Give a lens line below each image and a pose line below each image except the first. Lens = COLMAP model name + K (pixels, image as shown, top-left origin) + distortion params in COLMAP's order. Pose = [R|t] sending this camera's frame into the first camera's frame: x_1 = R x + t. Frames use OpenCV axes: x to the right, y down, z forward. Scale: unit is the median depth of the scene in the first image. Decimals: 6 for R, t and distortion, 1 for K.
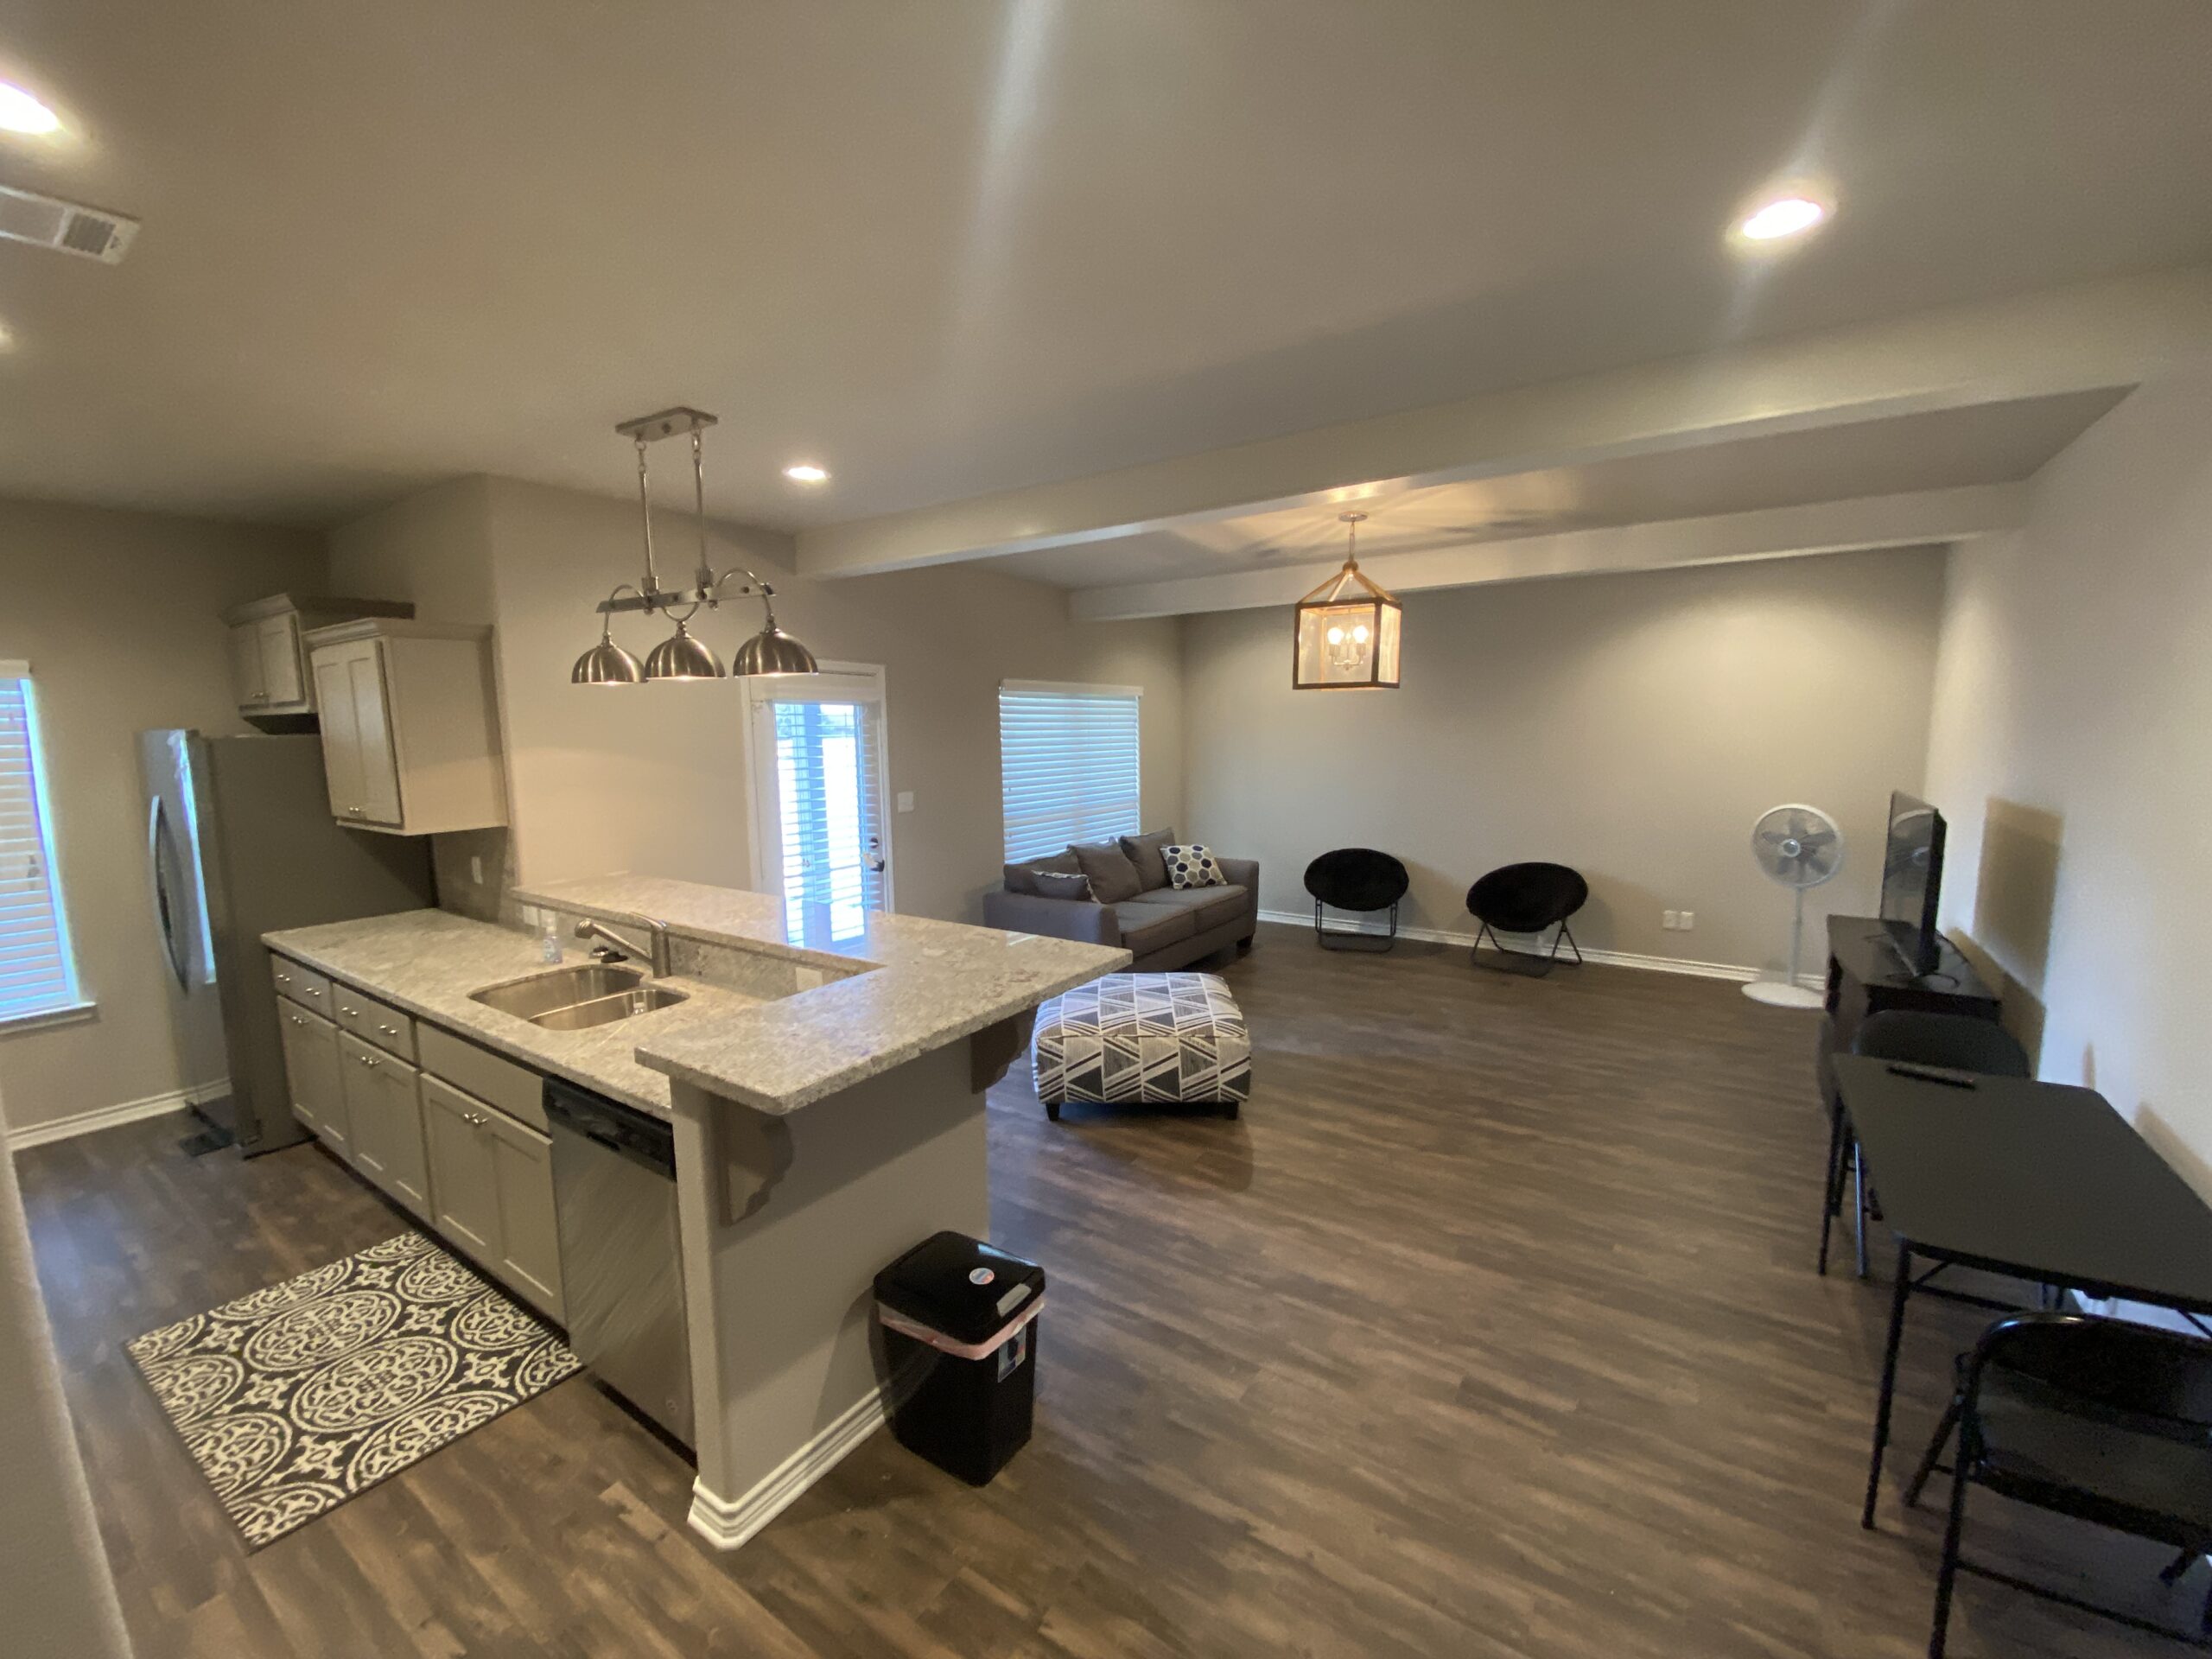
lens RADIAL K [[899.7, 0, 1107.9], [0, 899.7, 842.7], [0, 0, 1]] dist [0.038885, -0.027126]
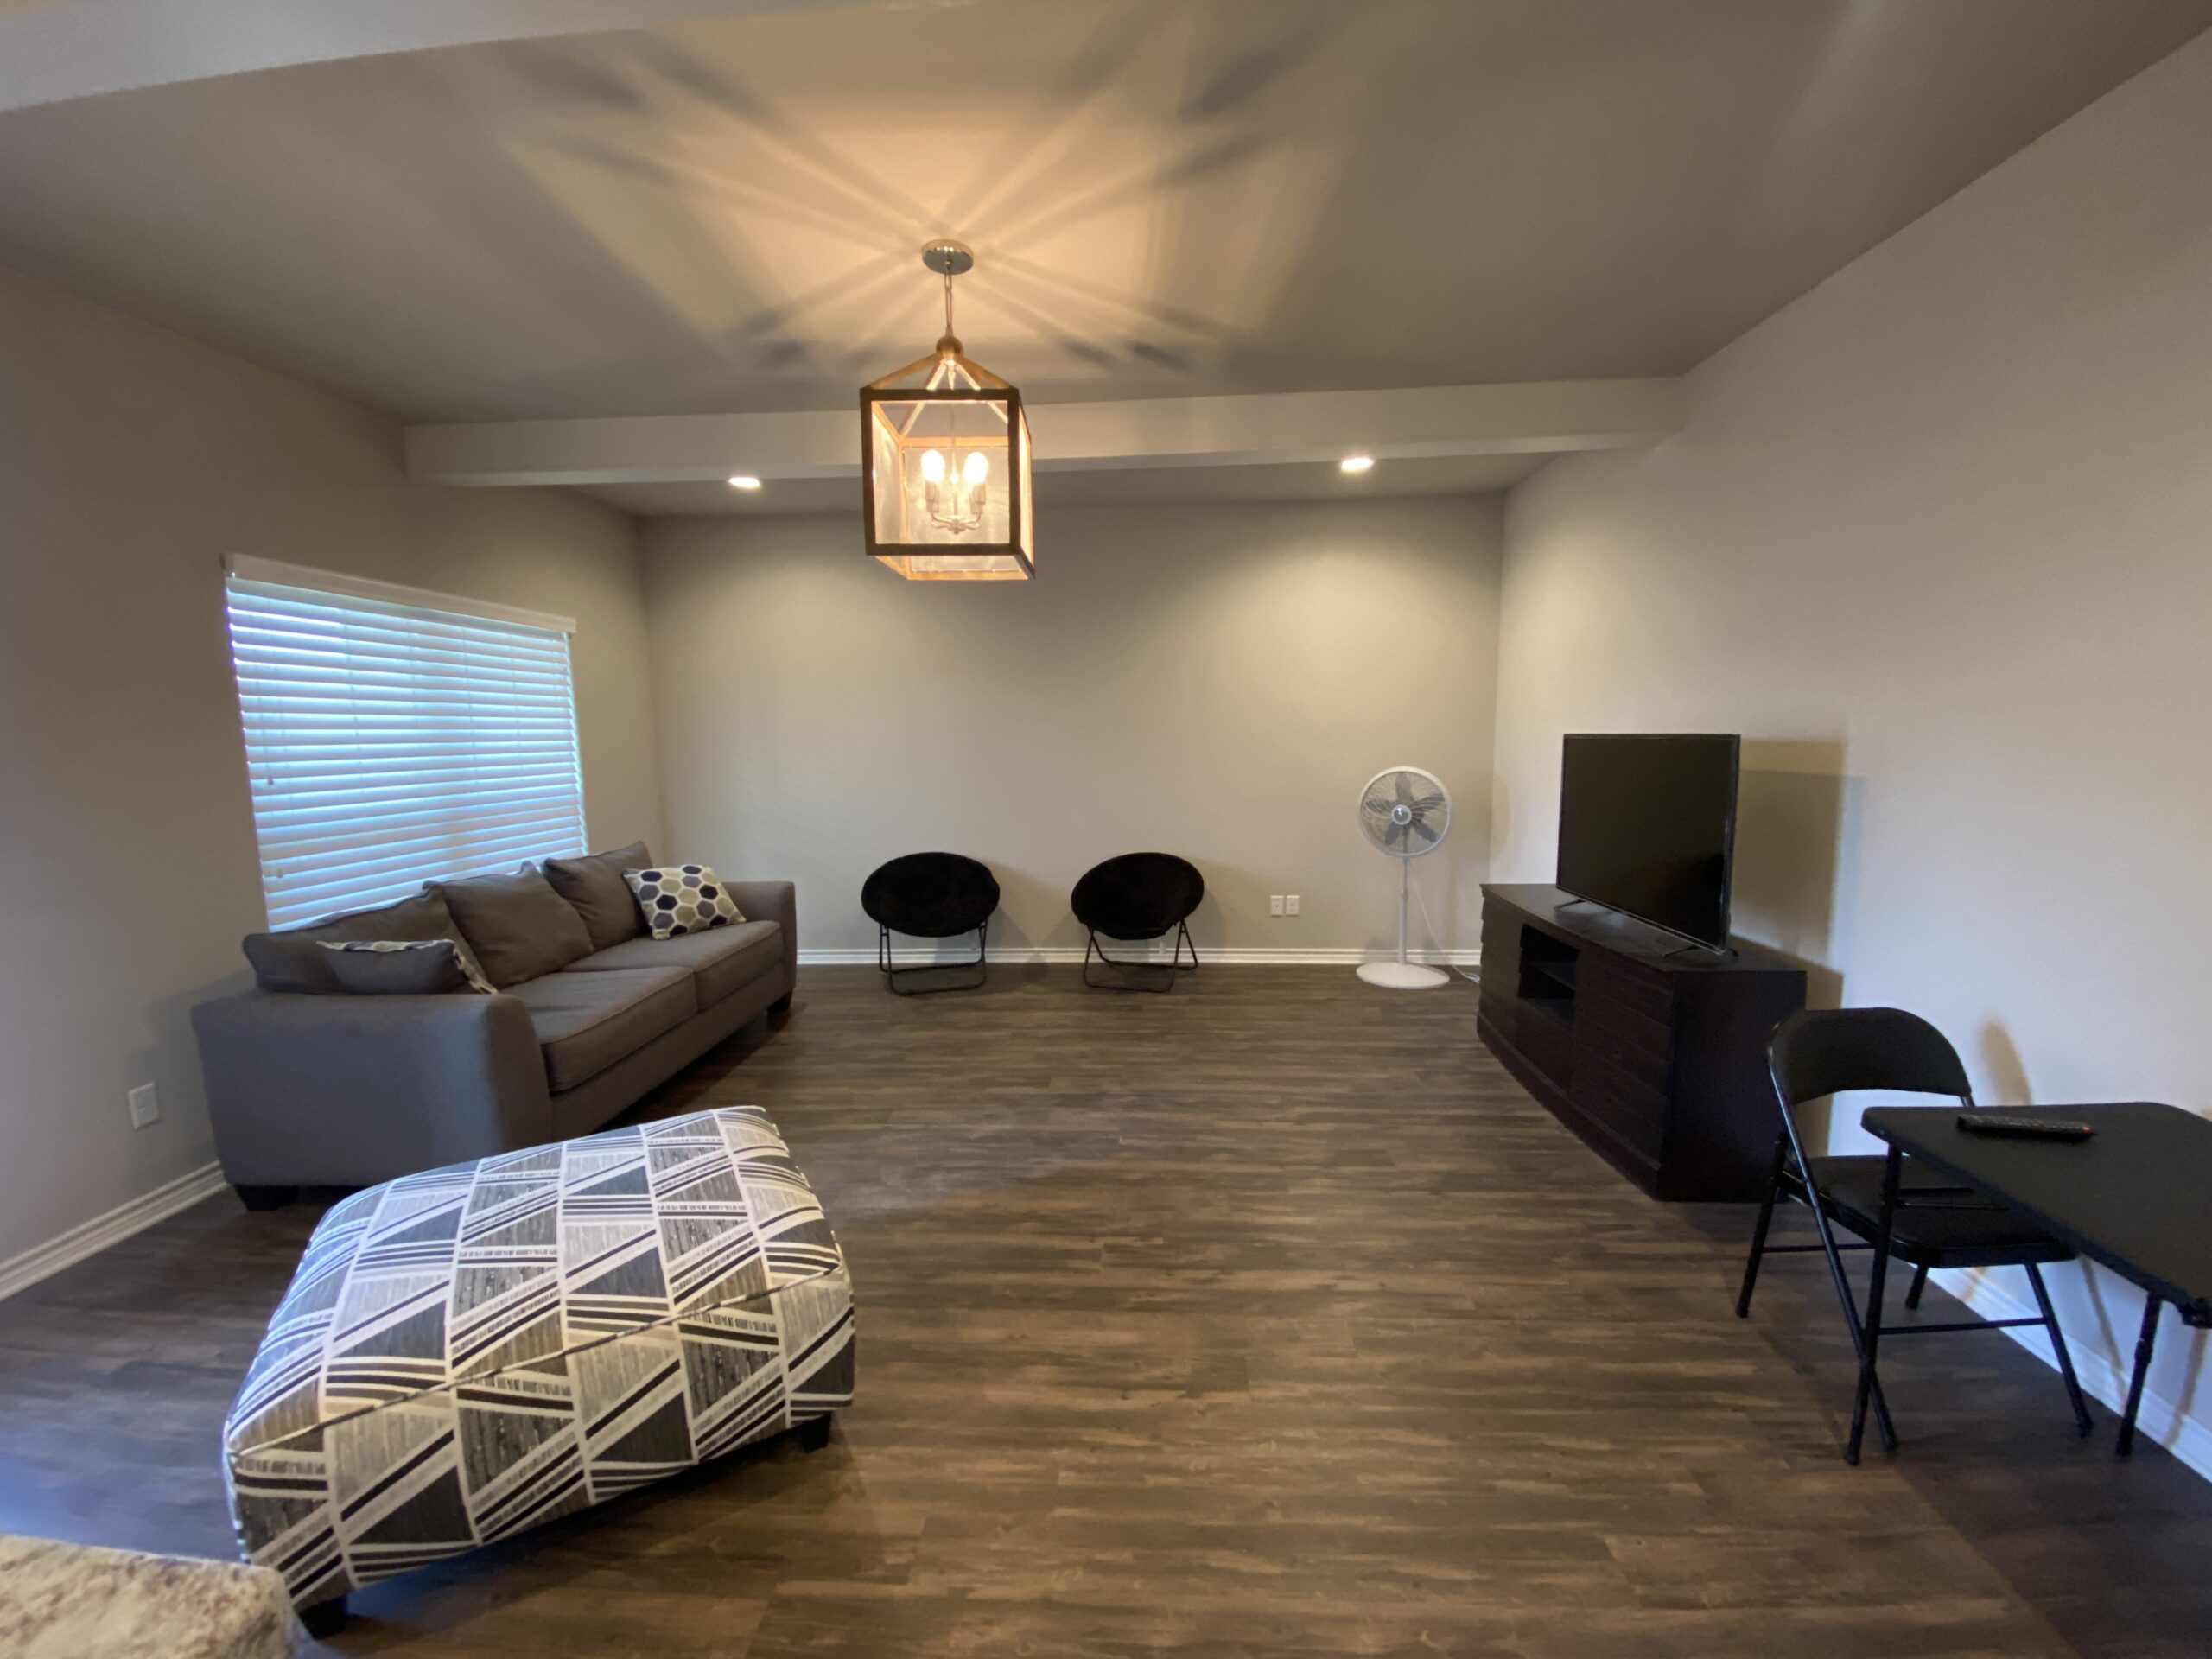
lens RADIAL K [[899.7, 0, 1107.9], [0, 899.7, 842.7], [0, 0, 1]] dist [0.038885, -0.027126]
pose [[0.858524, -0.066934, 0.508385, 0.047197], [0.073088, 0.997294, 0.007878, 0.005944], [-0.507537, 0.030393, 0.861094, 0.502742]]
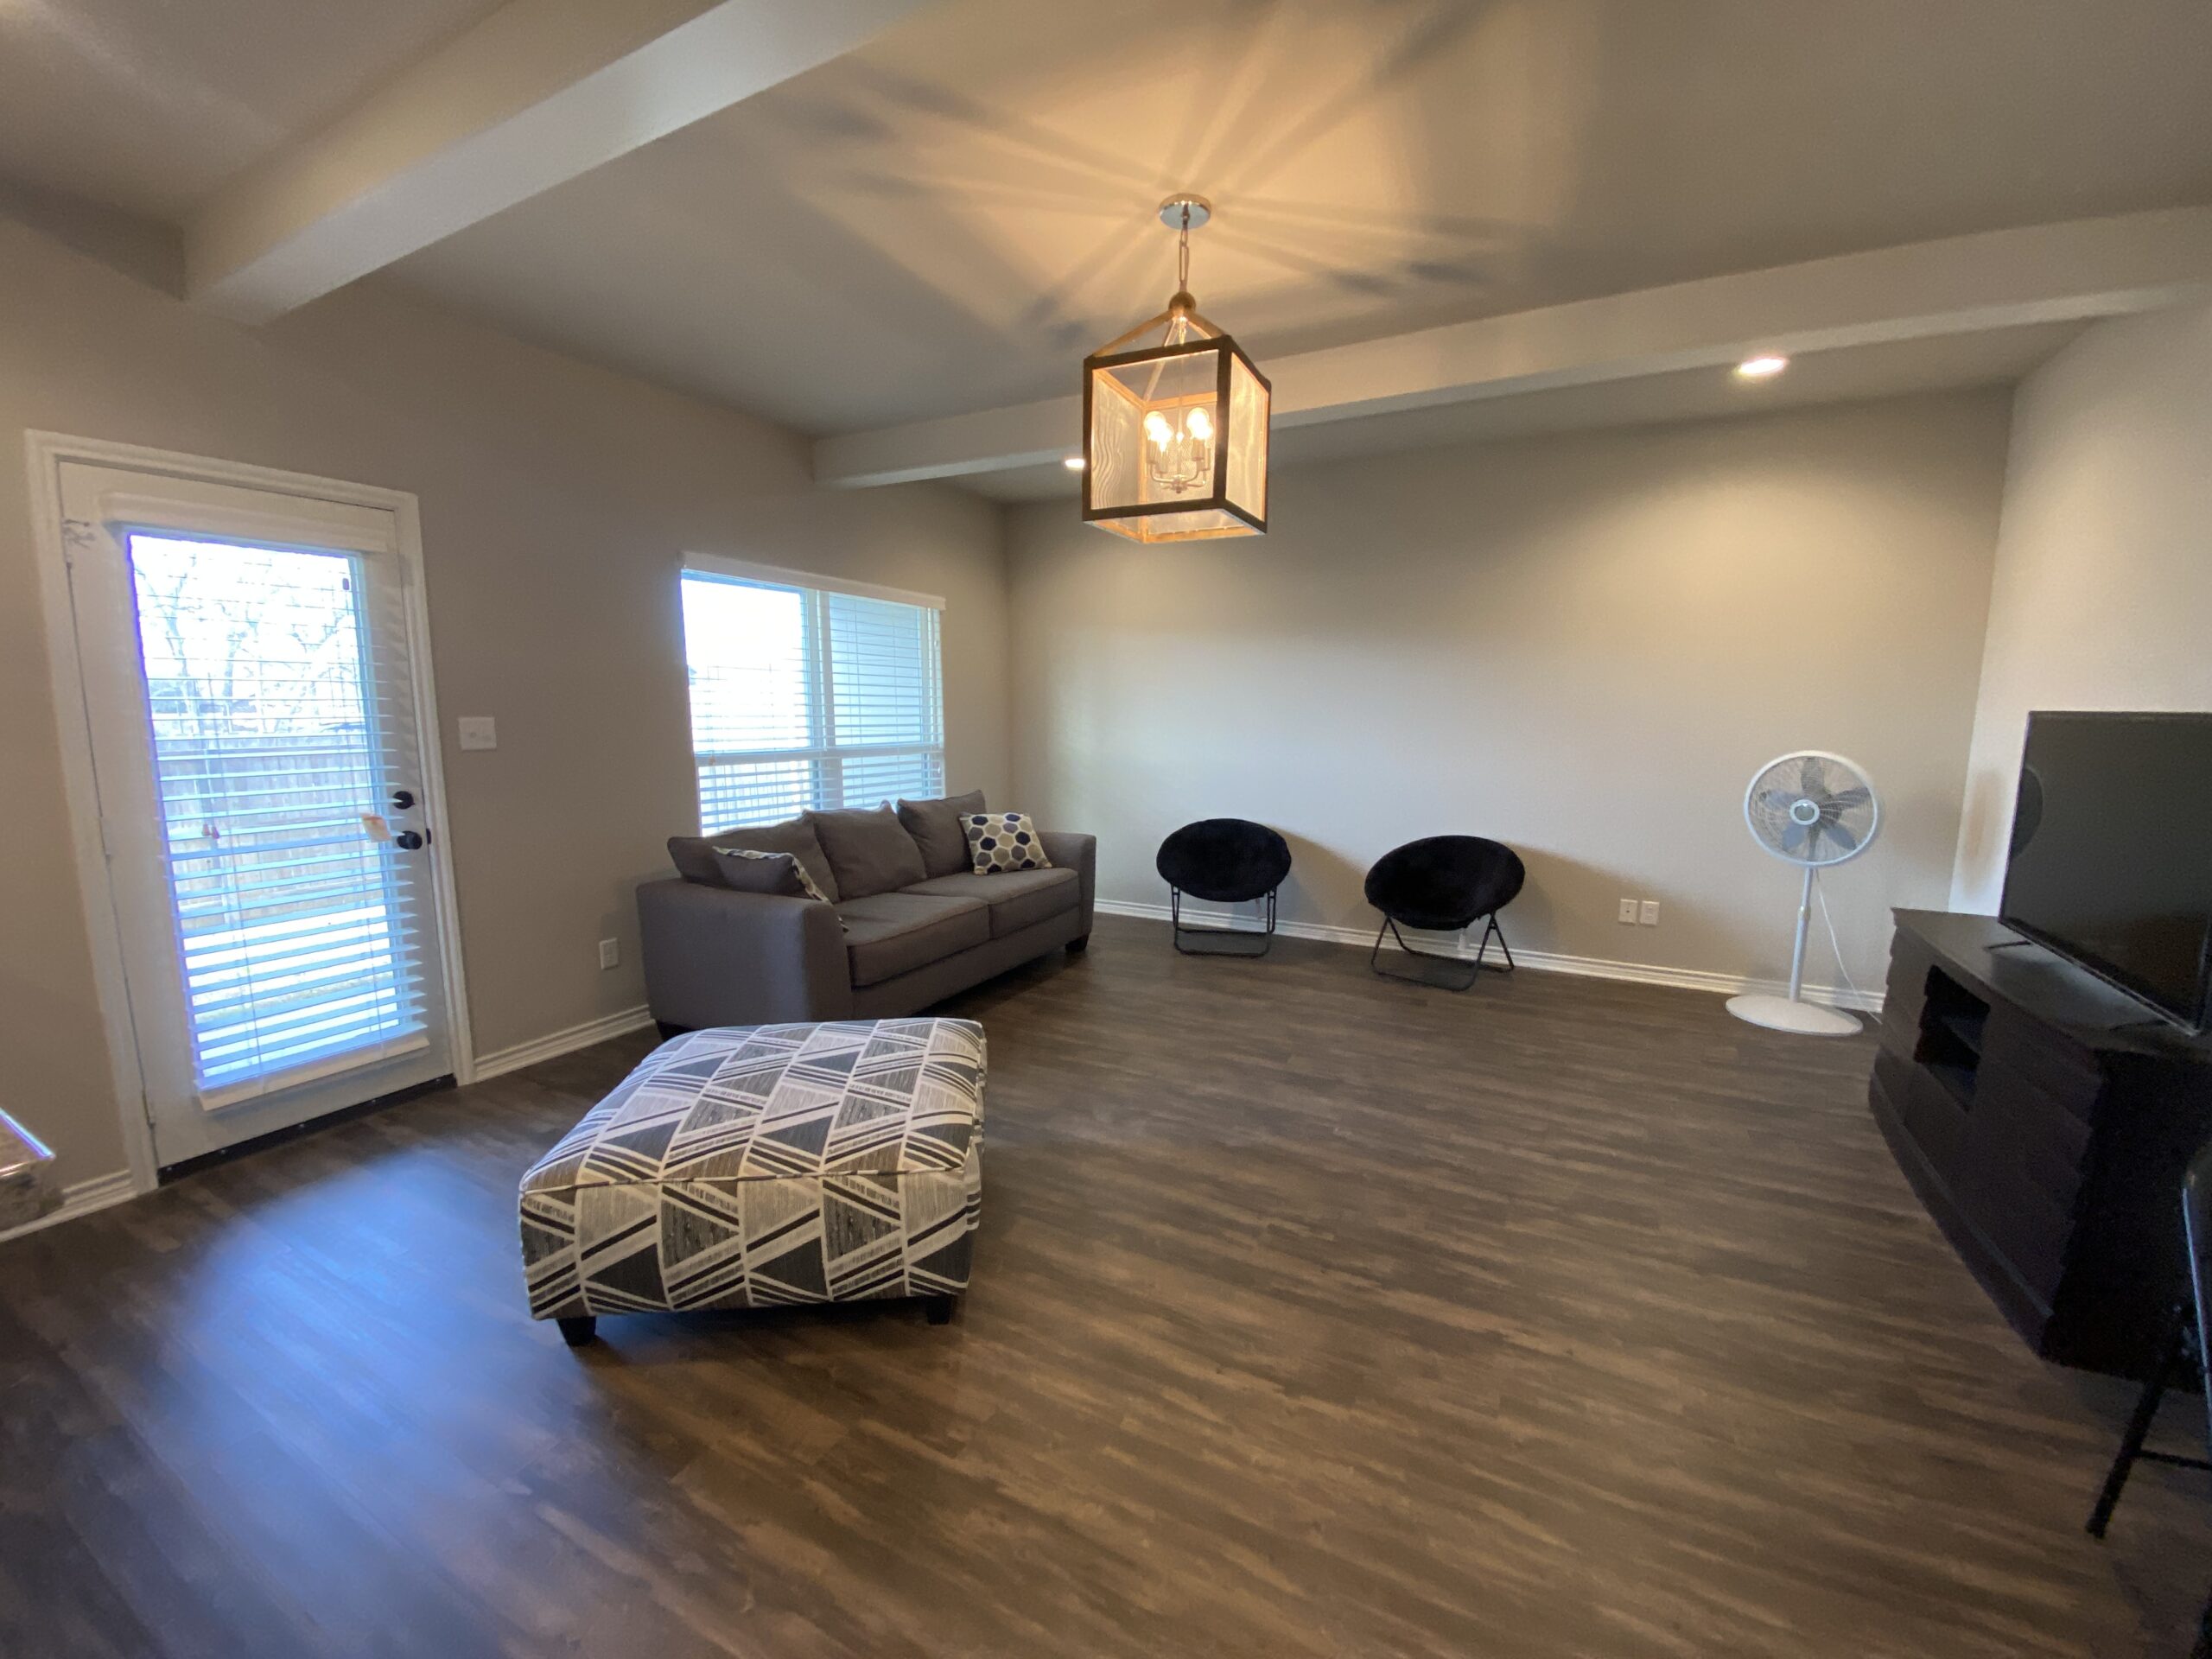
lens RADIAL K [[899.7, 0, 1107.9], [0, 899.7, 842.7], [0, 0, 1]] dist [0.038885, -0.027126]
pose [[0.994416, -0.001381, 0.105520, 0.173600], [-0.000861, 0.999775, 0.021195, 0.019042], [-0.105525, -0.021167, 0.994191, 0.464626]]
